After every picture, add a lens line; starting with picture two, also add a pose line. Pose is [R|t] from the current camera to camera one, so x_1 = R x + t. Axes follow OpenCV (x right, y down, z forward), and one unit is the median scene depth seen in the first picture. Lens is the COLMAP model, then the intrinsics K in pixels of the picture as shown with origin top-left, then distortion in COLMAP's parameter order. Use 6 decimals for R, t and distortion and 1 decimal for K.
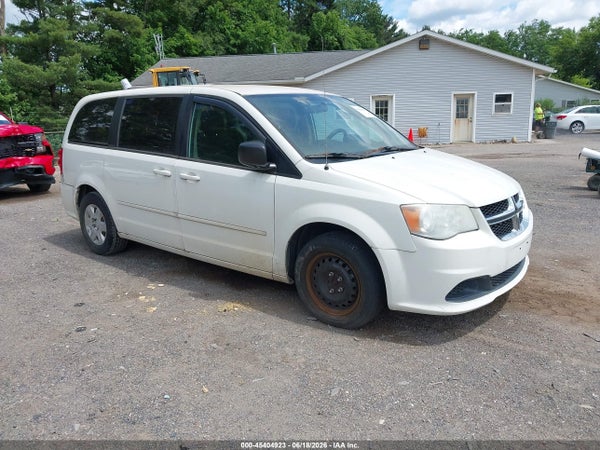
lens RADIAL K [[482.2, 0, 299.8], [0, 482.2, 223.5], [0, 0, 1]] dist [0.018282, -0.017870]
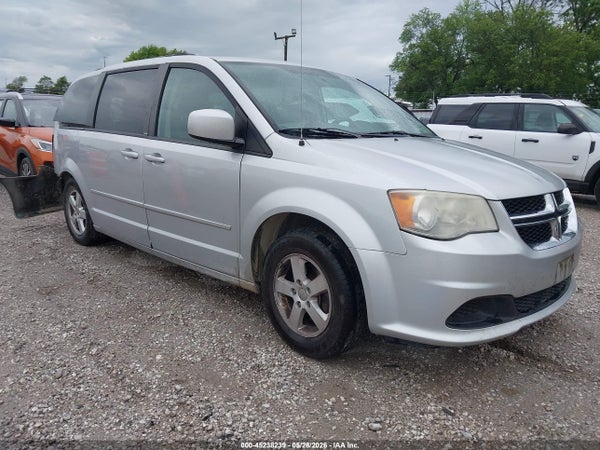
lens RADIAL K [[482.2, 0, 299.5], [0, 482.2, 224.3], [0, 0, 1]] dist [0.018282, -0.017870]
pose [[0.993868, 0.051688, -0.097749, 0.128917], [-0.055726, 0.997683, -0.039039, 0.042805], [0.095505, 0.044247, 0.994445, 0.225030]]
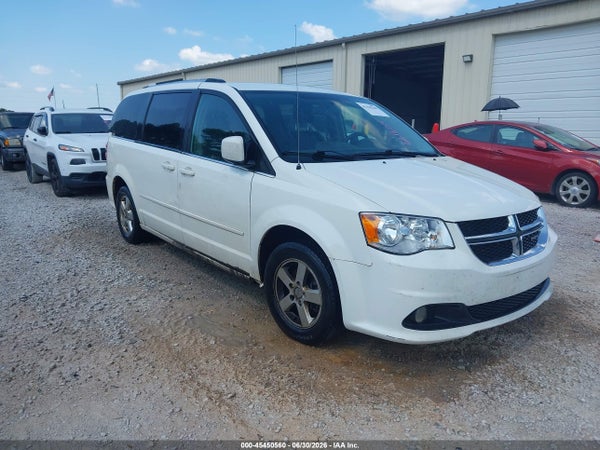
lens RADIAL K [[482.2, 0, 296.9], [0, 482.2, 225.6], [0, 0, 1]] dist [0.018282, -0.017870]
pose [[0.973691, 0.086981, -0.210617, 0.246443], [-0.092354, 0.995601, -0.015791, 0.010428], [0.208317, 0.034827, 0.977441, 0.092823]]
